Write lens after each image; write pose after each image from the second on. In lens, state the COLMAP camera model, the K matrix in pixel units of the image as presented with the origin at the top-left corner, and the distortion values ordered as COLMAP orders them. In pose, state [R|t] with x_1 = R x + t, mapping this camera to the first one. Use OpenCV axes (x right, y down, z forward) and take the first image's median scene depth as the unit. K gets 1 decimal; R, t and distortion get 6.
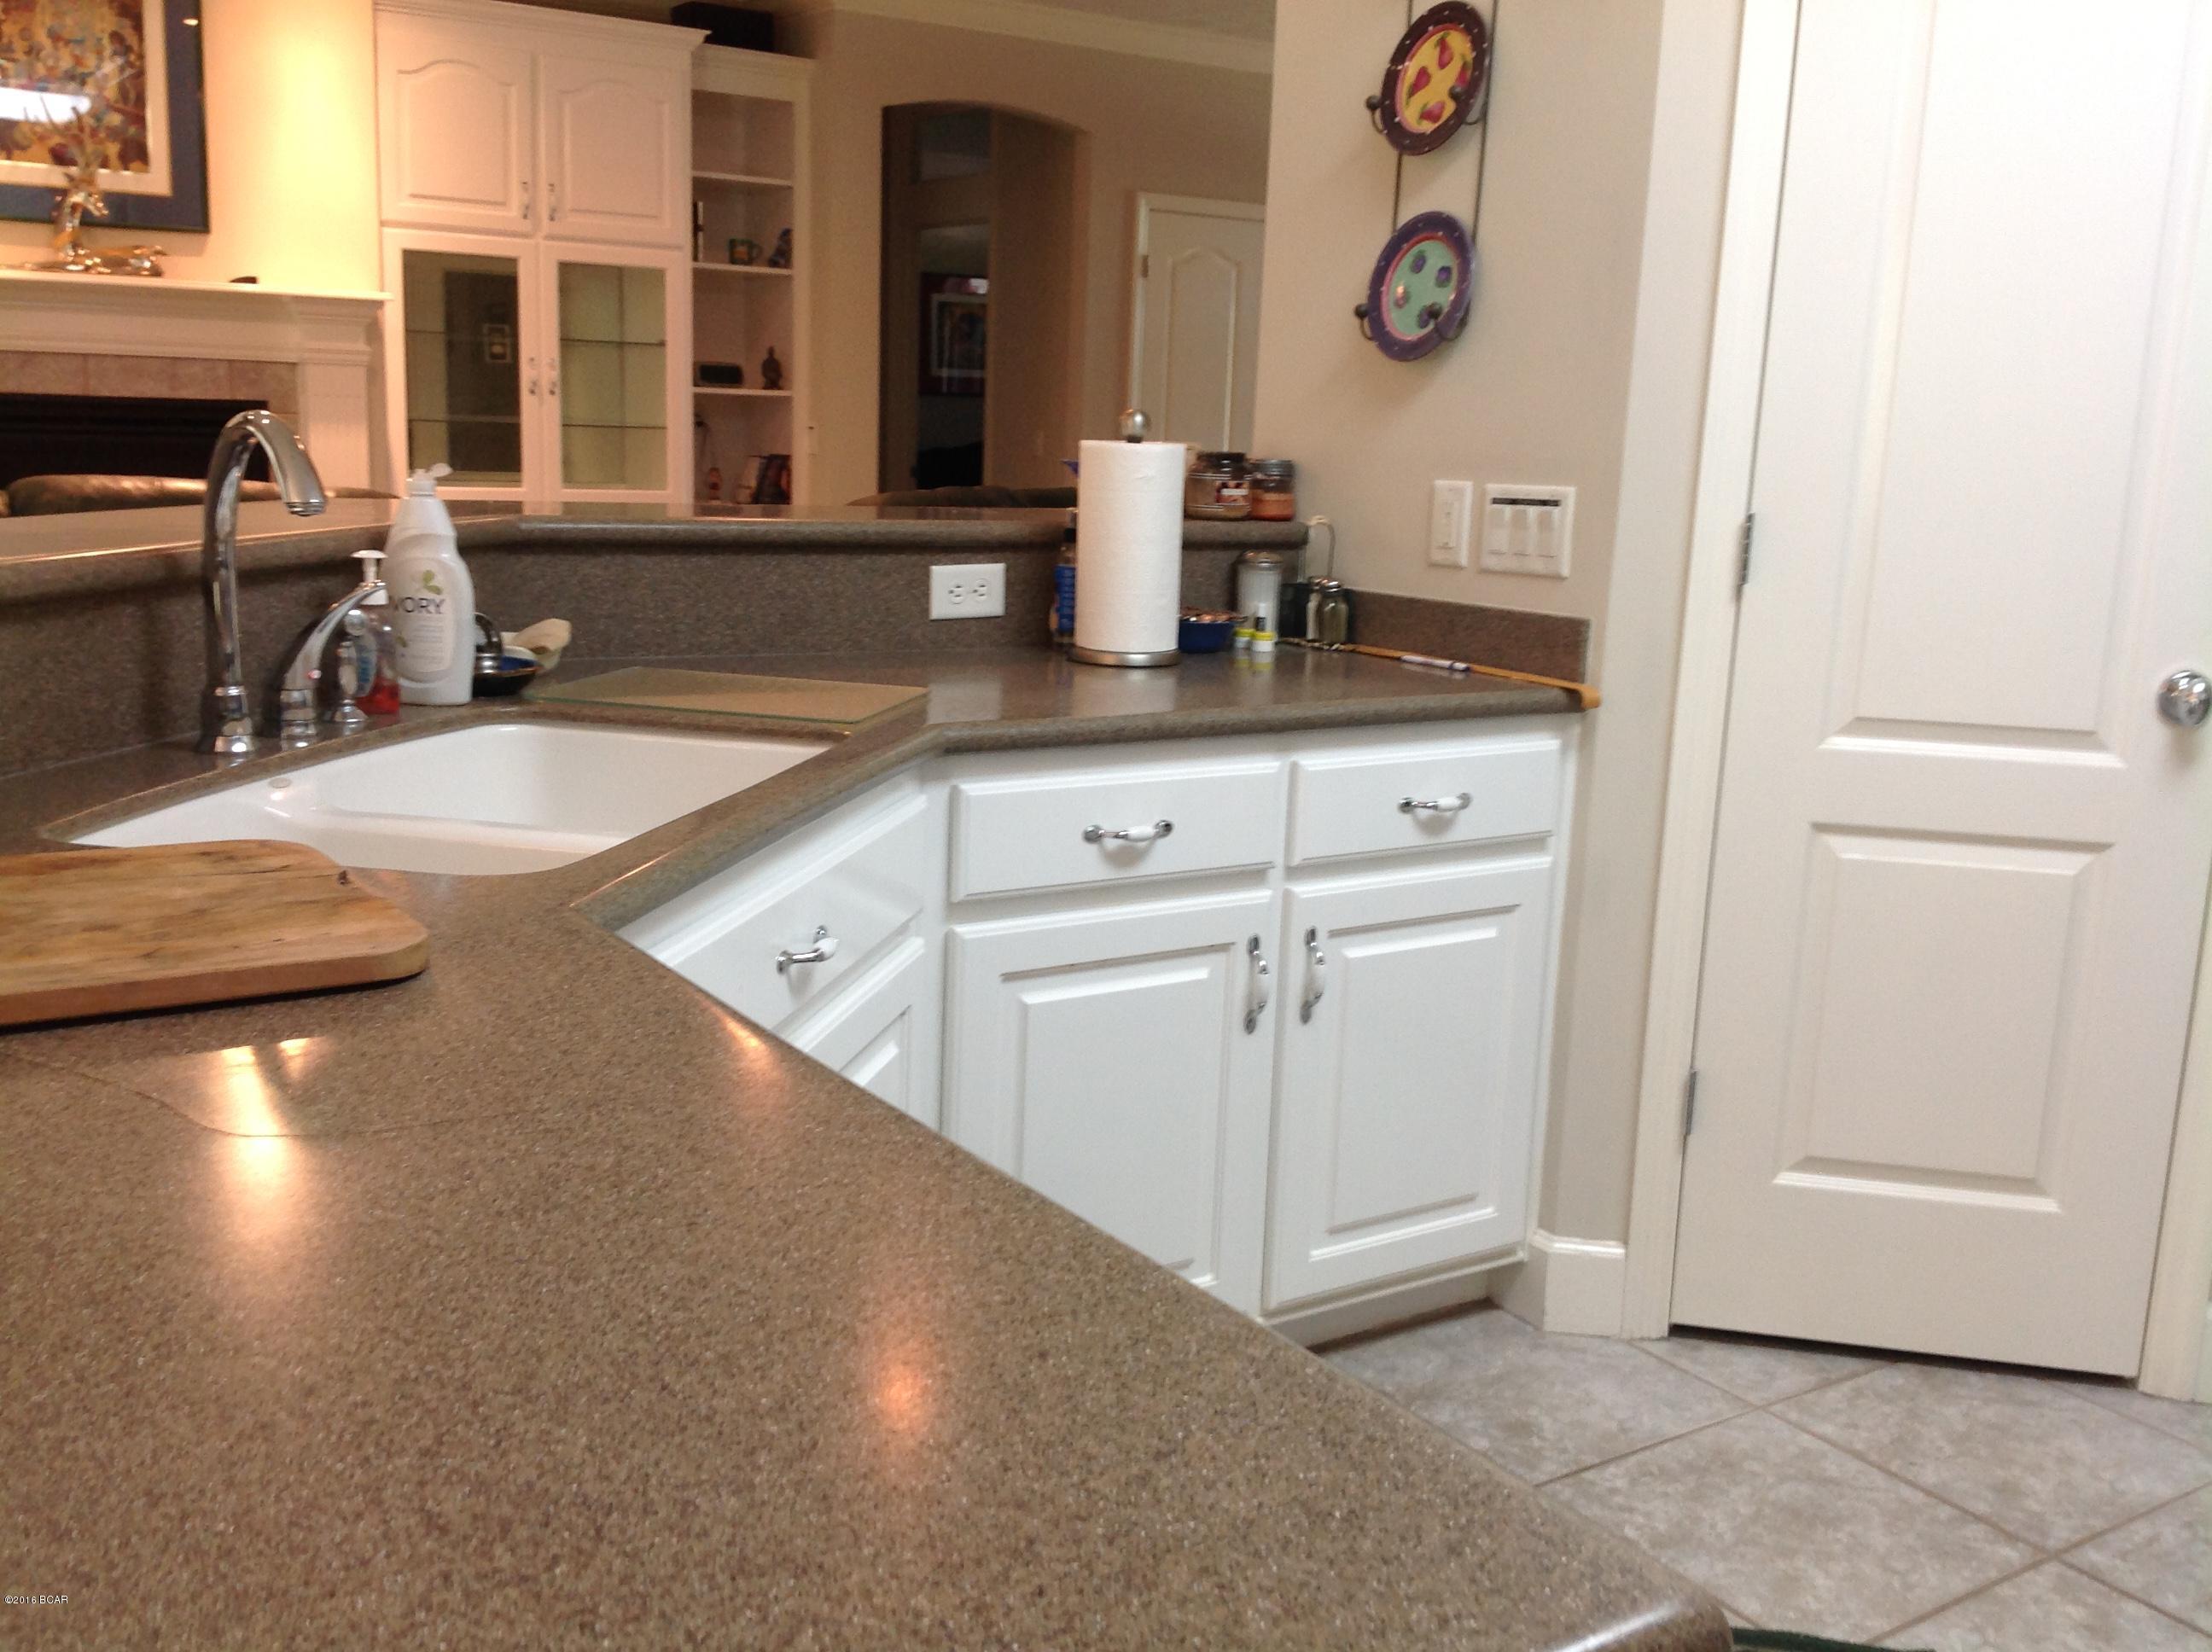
lens RADIAL K [[2145.2, 0, 1106.7], [0, 2145.2, 835.4], [0, 0, 1]] dist [-0.016261, 0.000000]
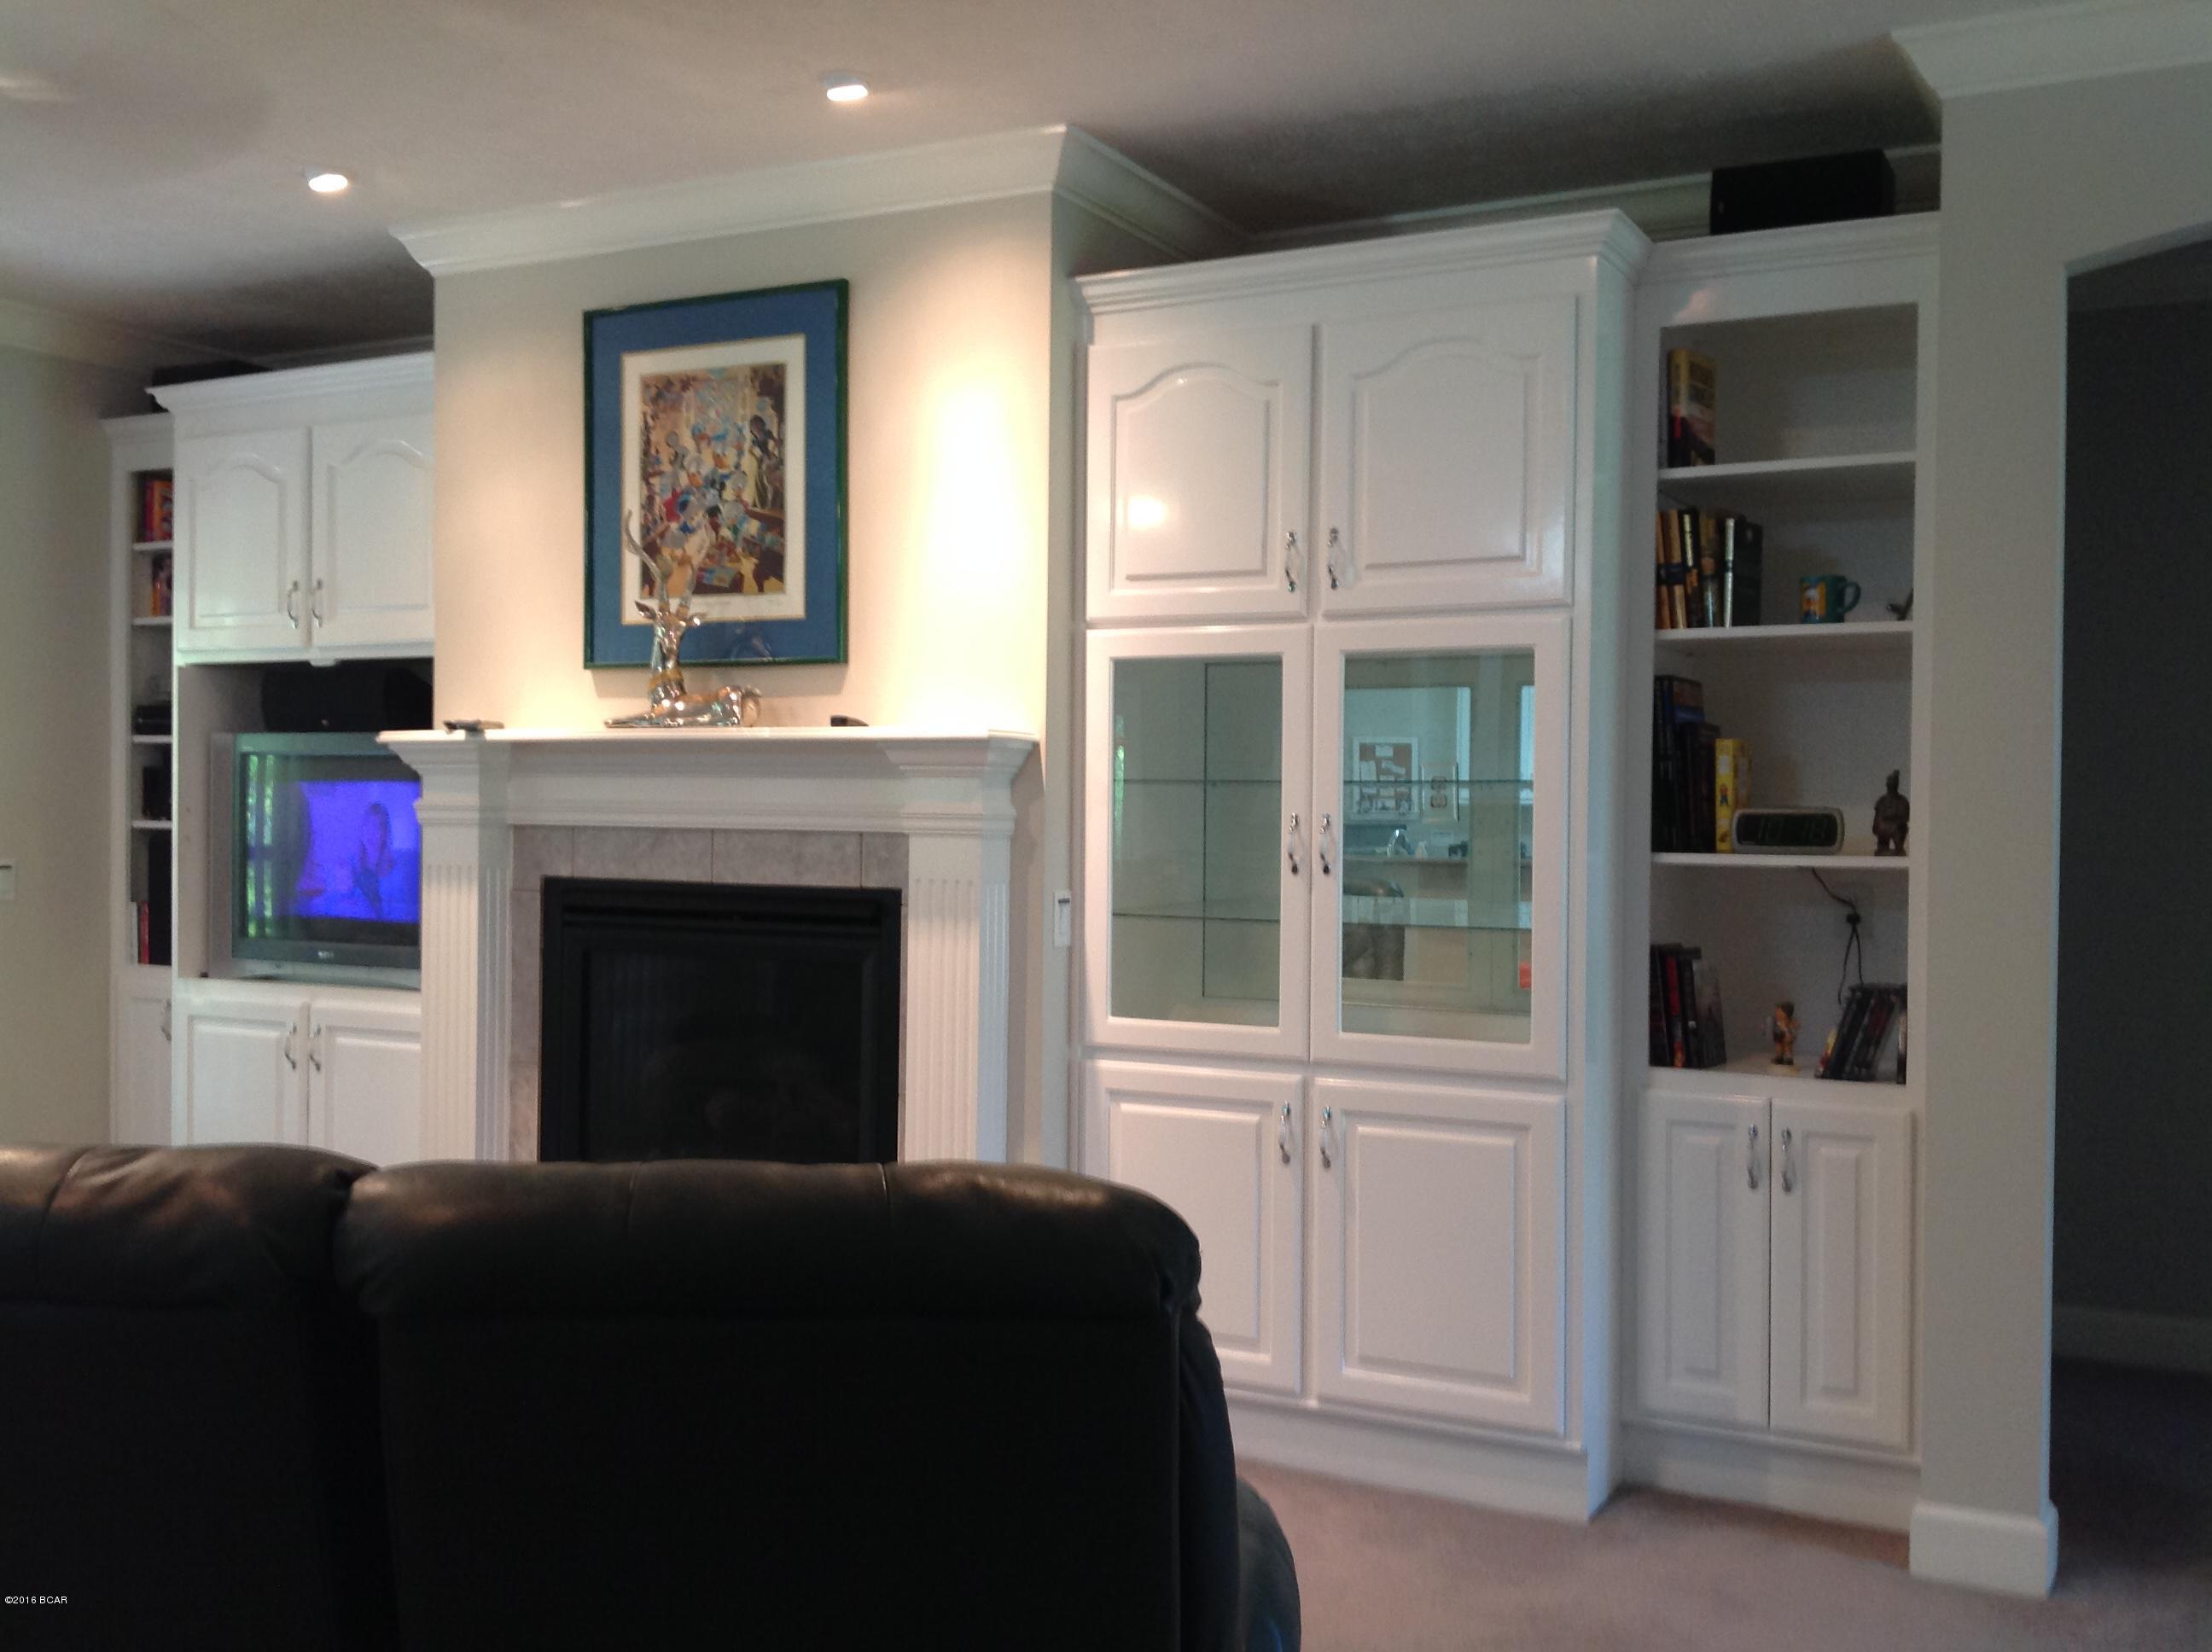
lens RADIAL K [[2145.2, 0, 1106.1], [0, 2145.2, 827.6], [0, 0, 1]] dist [-0.016261, 0.000000]
pose [[0.477689, -0.023276, -0.878221, 0.259077], [-0.158504, 0.980961, -0.112214, -0.161025], [0.864112, 0.192804, 0.464905, 0.756946]]
